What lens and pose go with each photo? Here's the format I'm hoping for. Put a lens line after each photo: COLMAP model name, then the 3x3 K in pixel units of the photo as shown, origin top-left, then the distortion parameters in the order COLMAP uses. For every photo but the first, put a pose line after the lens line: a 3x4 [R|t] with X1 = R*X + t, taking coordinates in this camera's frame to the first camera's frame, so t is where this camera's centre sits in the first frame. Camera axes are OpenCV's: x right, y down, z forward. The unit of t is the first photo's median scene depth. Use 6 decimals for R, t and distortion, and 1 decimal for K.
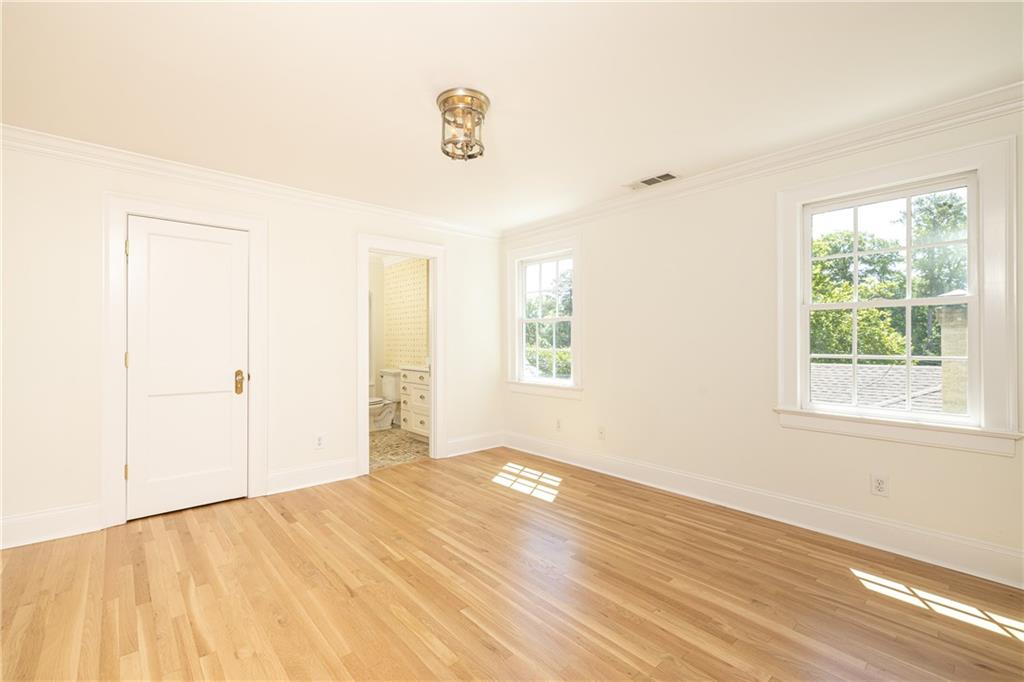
lens RADIAL K [[446.6, 0, 512.0], [0, 446.6, 341.0], [0, 0, 1]] dist [-0.001865, -0.000494]
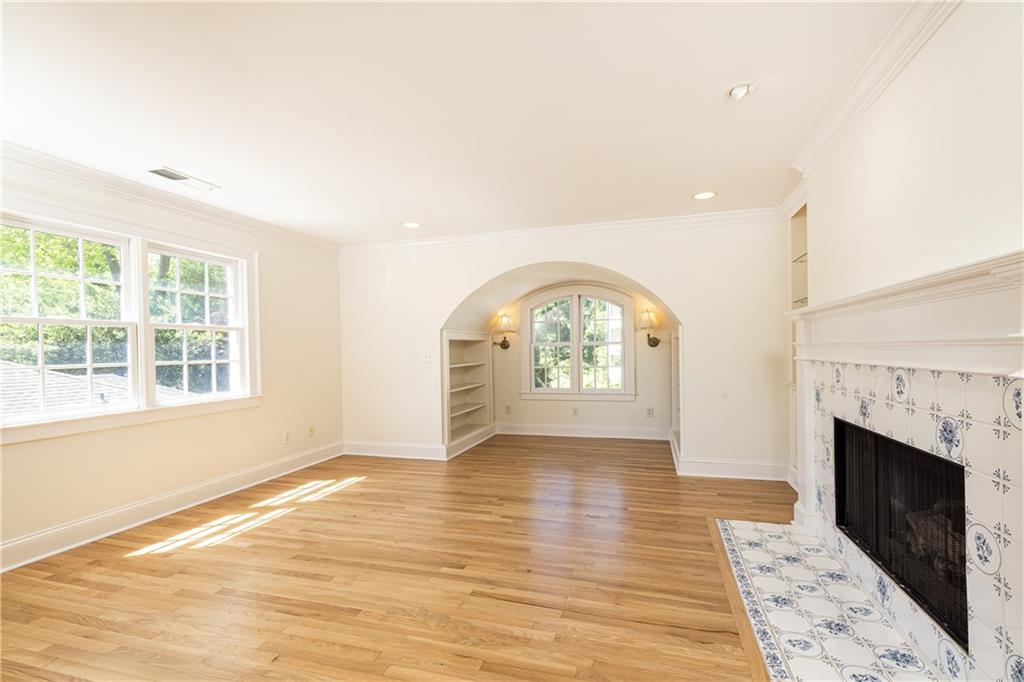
lens RADIAL K [[446.6, 0, 512.0], [0, 446.6, 341.0], [0, 0, 1]] dist [-0.001865, -0.000494]
pose [[-0.528670, 0.010165, 0.848767, -0.672022], [0.010748, 0.999928, -0.005281, -0.007500], [-0.848759, 0.006330, -0.528741, 0.746810]]
